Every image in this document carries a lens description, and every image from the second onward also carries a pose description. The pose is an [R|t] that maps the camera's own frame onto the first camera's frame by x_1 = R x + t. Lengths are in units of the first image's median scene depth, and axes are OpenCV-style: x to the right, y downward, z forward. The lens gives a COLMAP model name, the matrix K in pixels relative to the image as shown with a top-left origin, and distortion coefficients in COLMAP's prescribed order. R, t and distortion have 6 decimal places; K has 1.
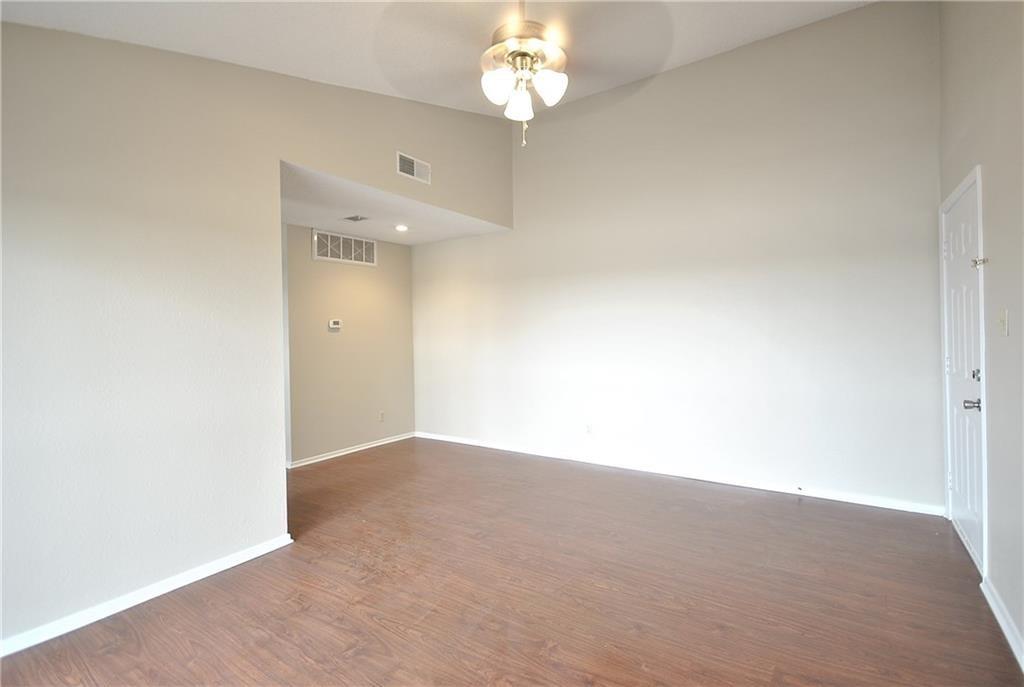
lens RADIAL K [[476.5, 0, 515.6], [0, 476.5, 337.9], [0, 0, 1]] dist [-0.000181, -0.000818]
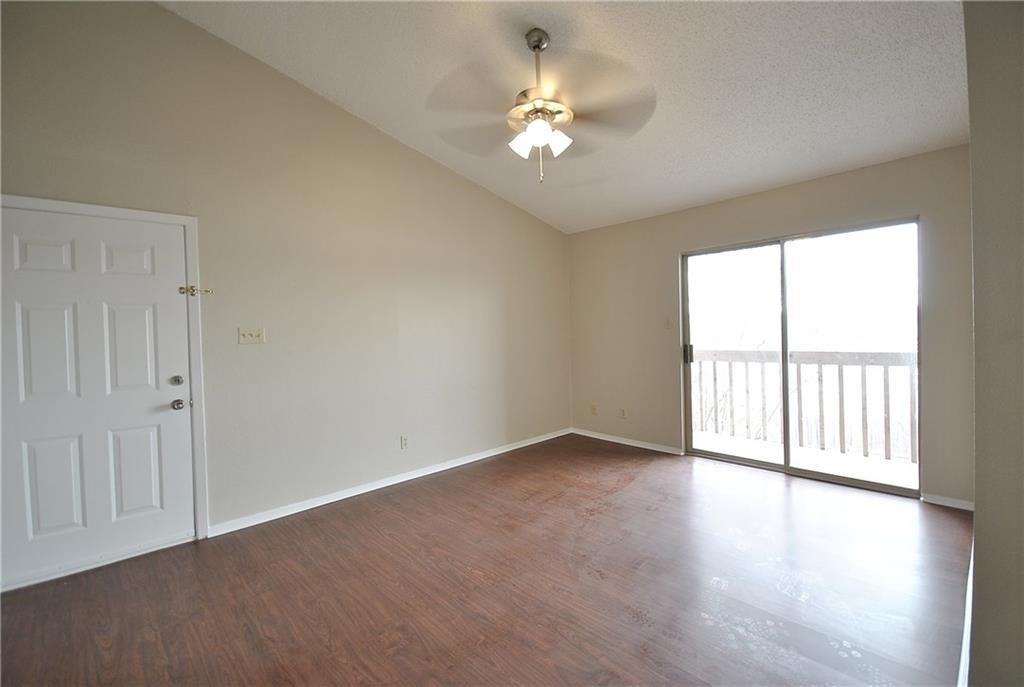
lens RADIAL K [[450.0, 0, 521.3], [0, 450.0, 327.3], [0, 0, 1]] dist [0.003798, 0.000031]
pose [[-0.977140, 0.050053, 0.206620, -0.126796], [0.054850, 0.998340, 0.017550, -0.026487], [-0.205399, 0.028482, -0.978264, 1.710087]]
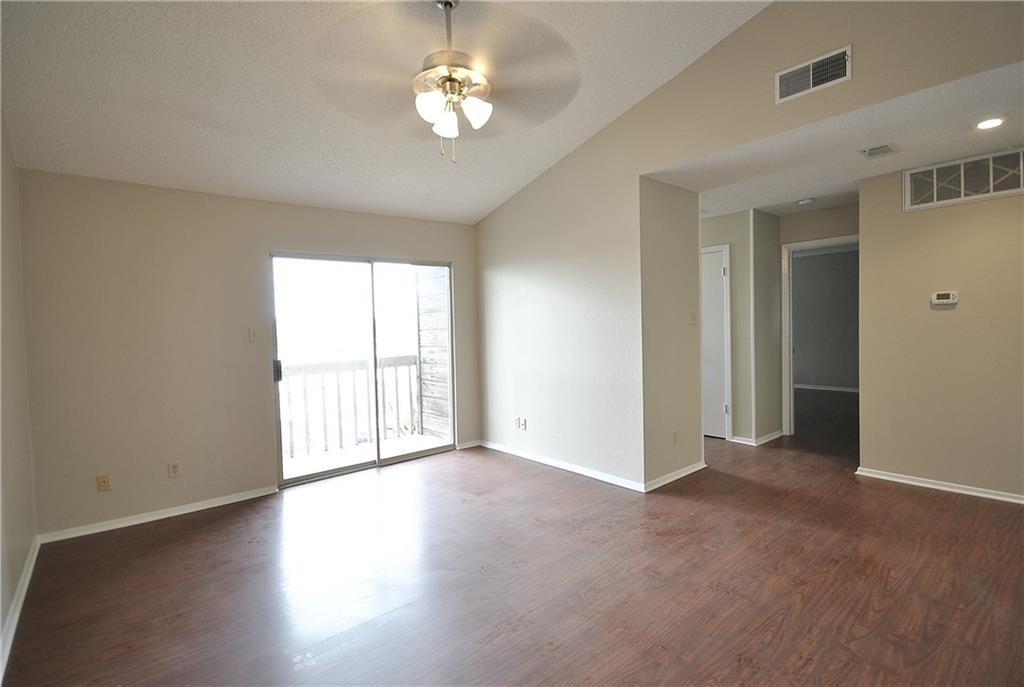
lens RADIAL K [[476.5, 0, 513.2], [0, 476.5, 342.9], [0, 0, 1]] dist [-0.000181, -0.000818]
pose [[-0.265444, 0.065166, -0.961922, 0.826104], [0.016808, 0.997874, 0.062963, -0.035137], [0.963980, 0.000546, -0.265975, 1.094983]]
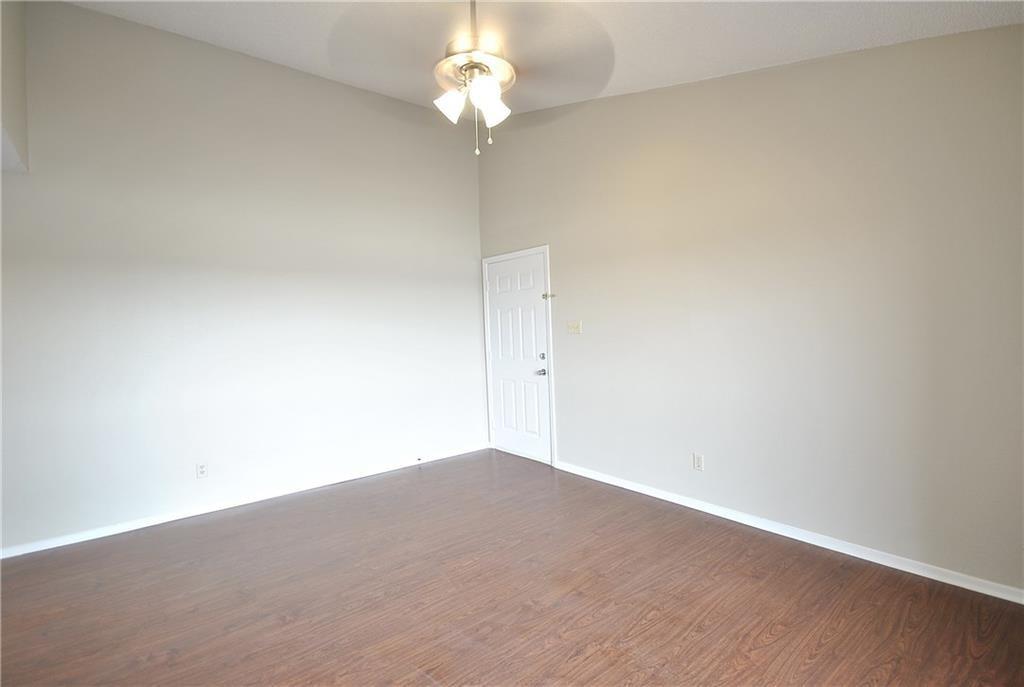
lens RADIAL K [[476.5, 0, 519.5], [0, 476.5, 344.4], [0, 0, 1]] dist [-0.000181, -0.000818]
pose [[0.281246, -0.020980, 0.959406, -0.736651], [0.043099, 0.999028, 0.009212, 0.008785], [-0.958667, 0.038759, 0.281877, 0.490359]]
